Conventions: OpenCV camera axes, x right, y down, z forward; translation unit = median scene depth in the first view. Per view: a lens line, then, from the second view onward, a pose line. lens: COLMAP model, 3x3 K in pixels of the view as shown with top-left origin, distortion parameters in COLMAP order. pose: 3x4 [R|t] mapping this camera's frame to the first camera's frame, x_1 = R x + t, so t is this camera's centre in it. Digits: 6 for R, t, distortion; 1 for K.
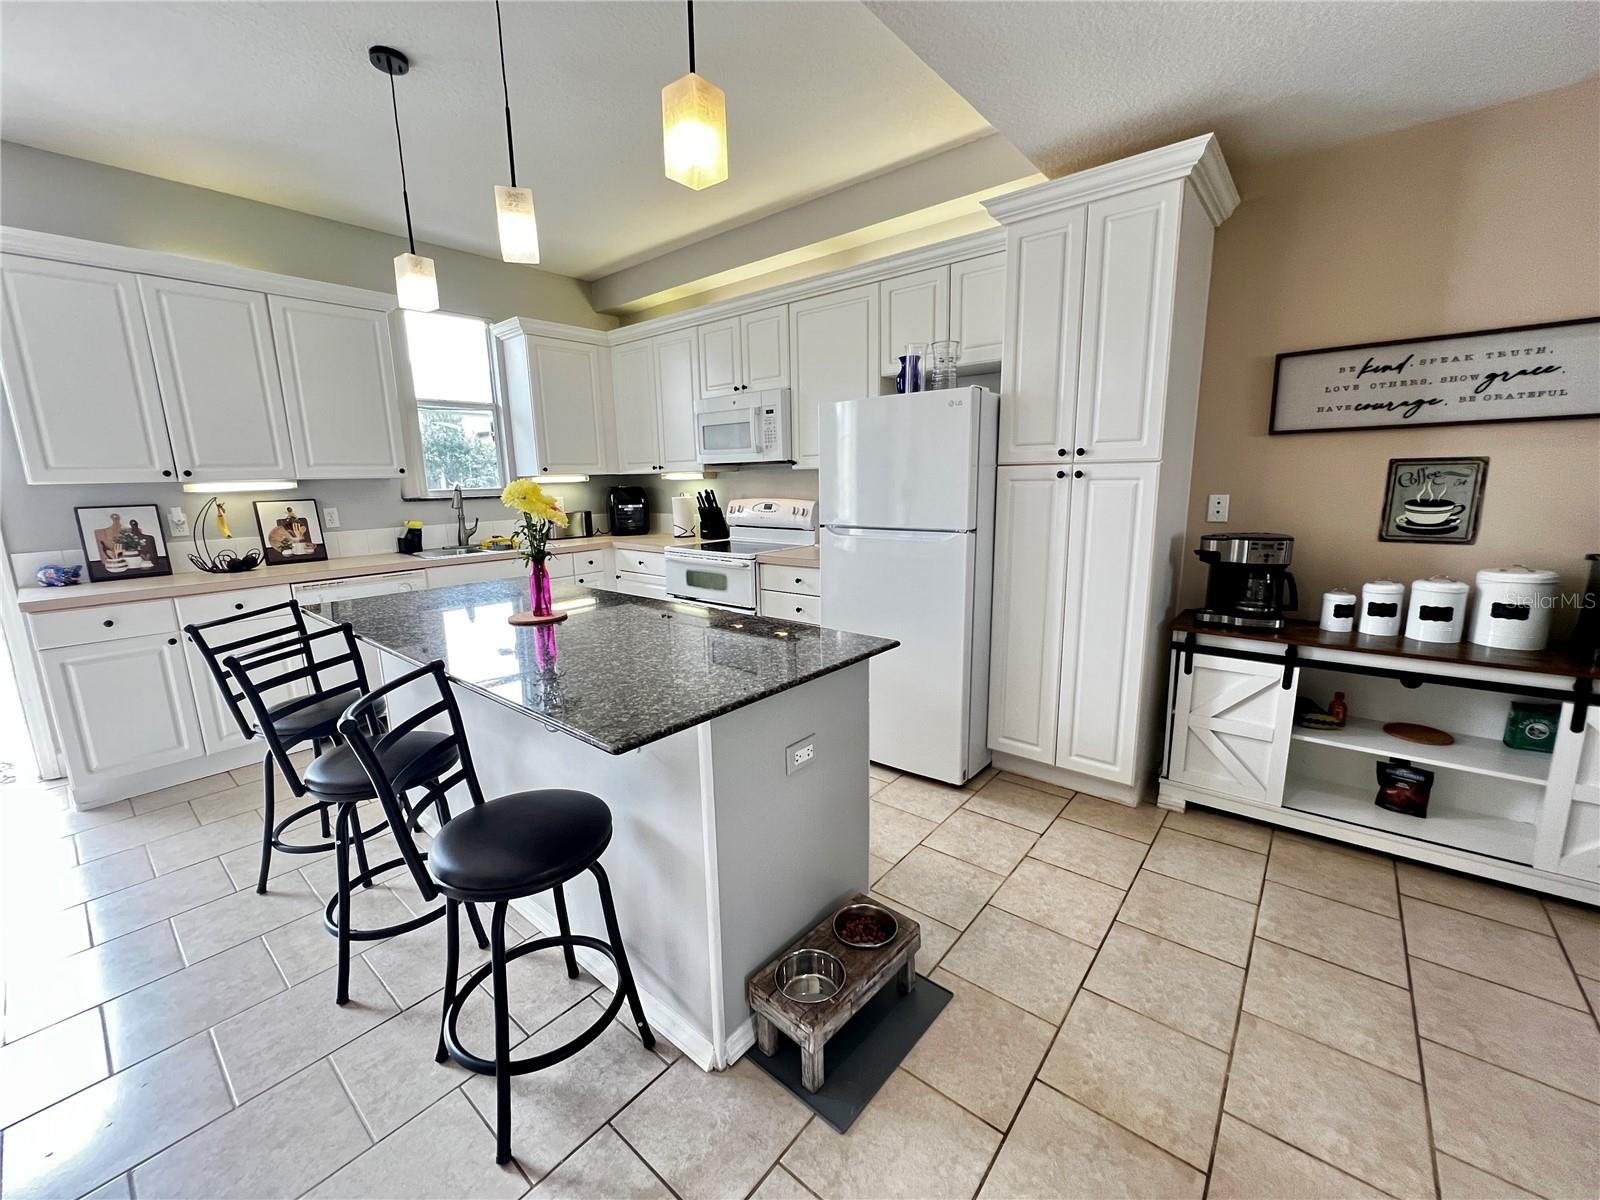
lens RADIAL K [[641.3, 0, 800.0], [0, 641.3, 600.0], [0, 0, 1]] dist [0.005567, 0.000450]
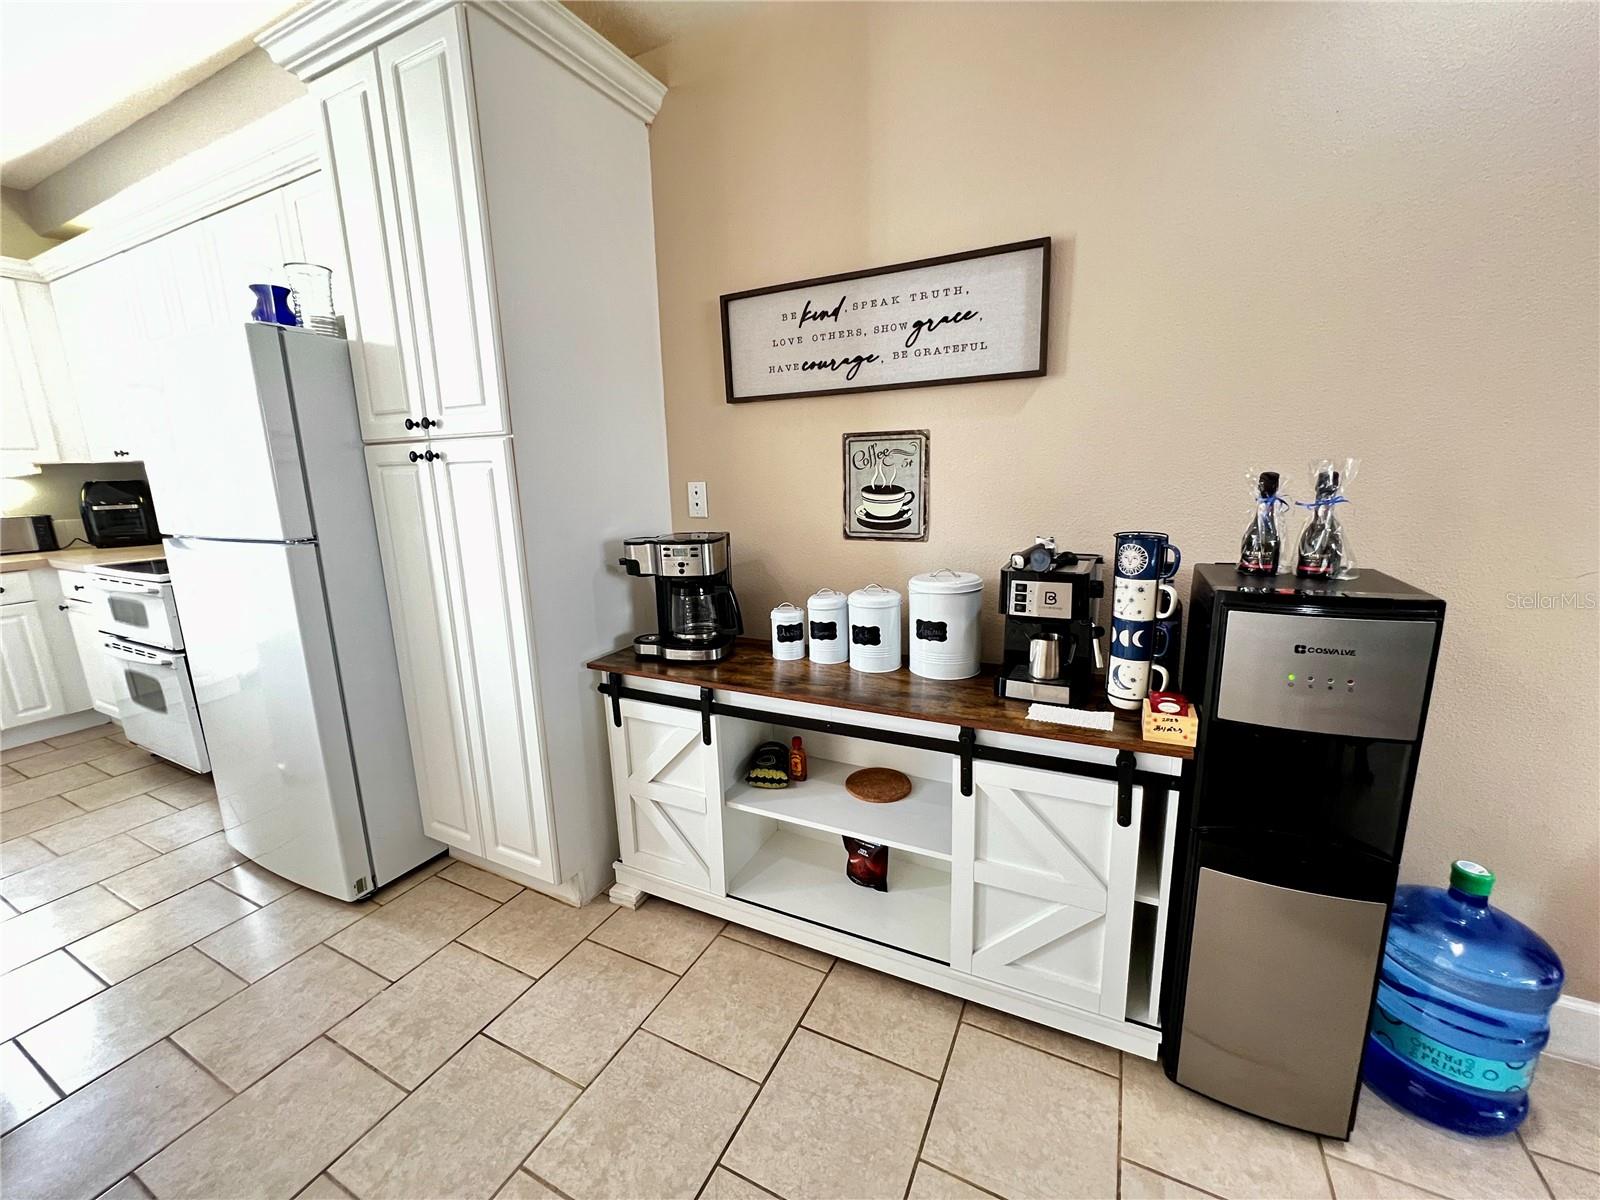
lens RADIAL K [[641.3, 0, 800.0], [0, 641.3, 600.0], [0, 0, 1]] dist [0.005567, 0.000450]
pose [[0.979554, -0.051190, 0.194561, 0.707802], [0.048243, 0.998638, 0.019859, -0.036341], [-0.195312, -0.010066, 0.980689, 0.250473]]
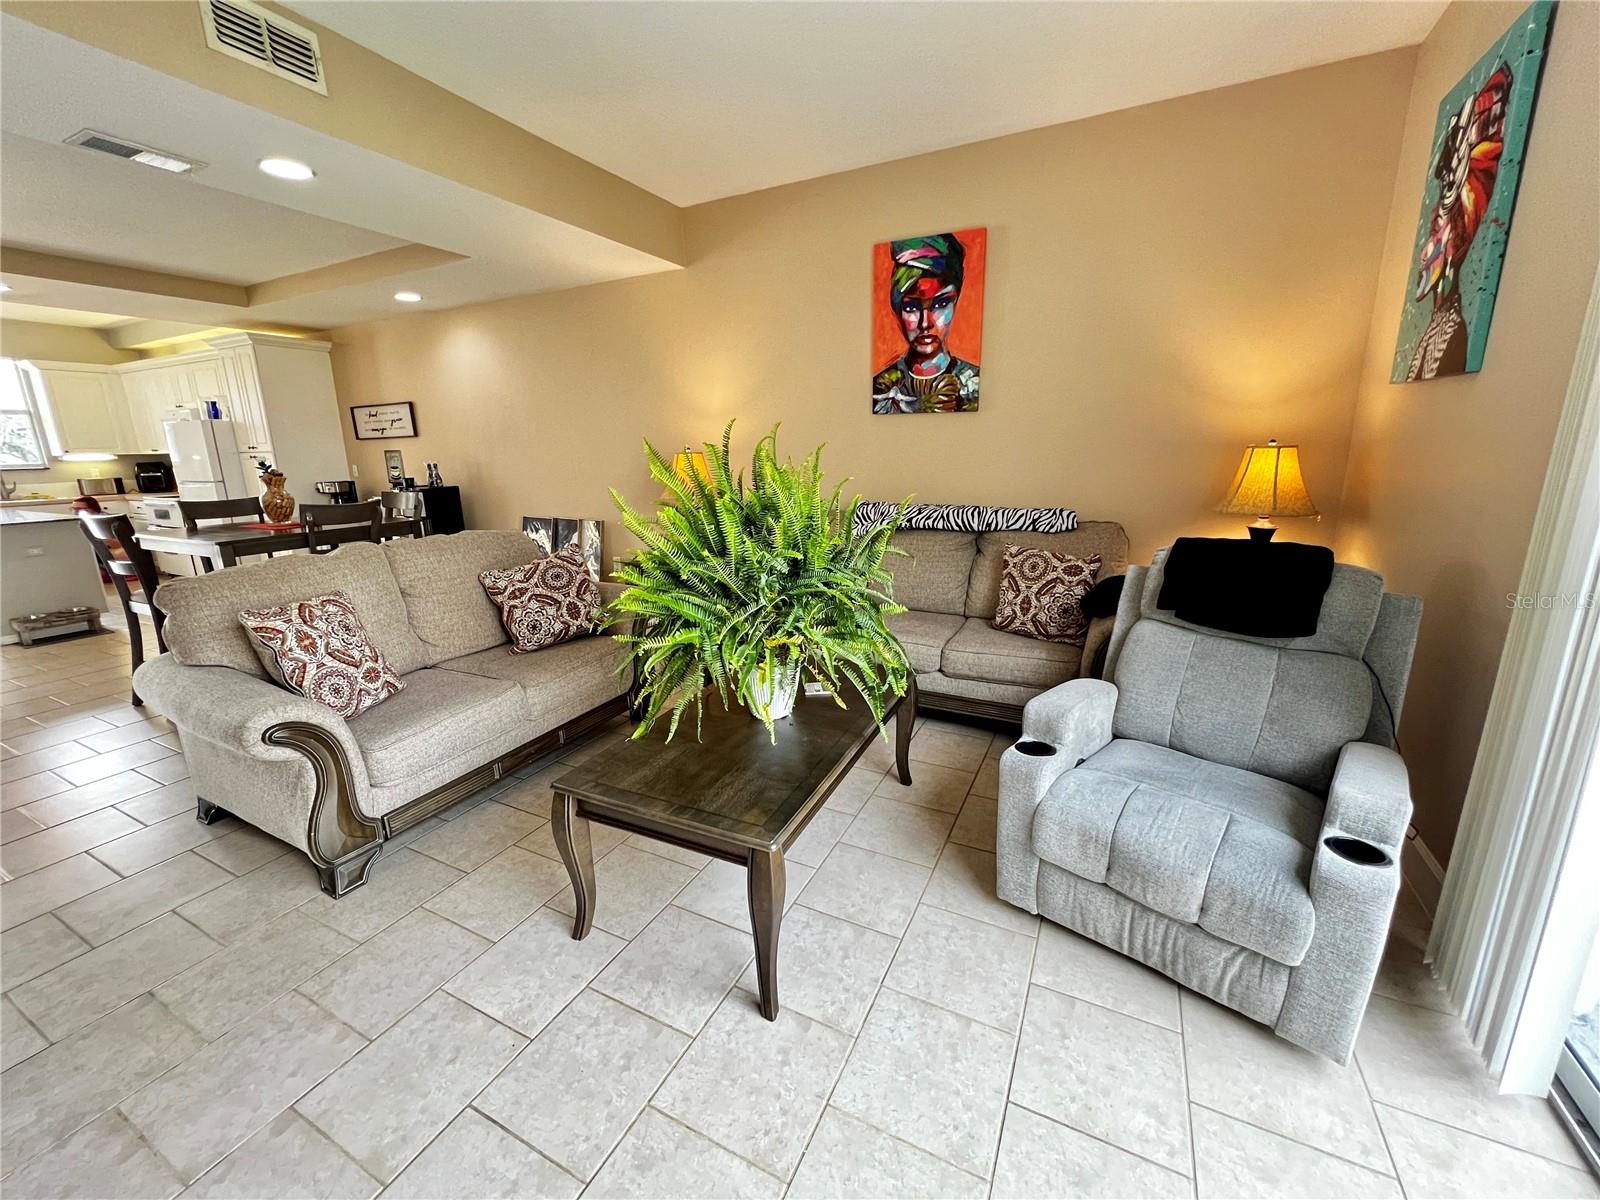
lens RADIAL K [[641.3, 0, 800.0], [0, 641.3, 600.0], [0, 0, 1]] dist [0.005567, 0.000450]
pose [[0.979669, -0.052057, 0.193750, 2.019480], [0.042790, 0.997745, 0.051714, 0.313458], [-0.196005, -0.042372, 0.979687, -1.863173]]
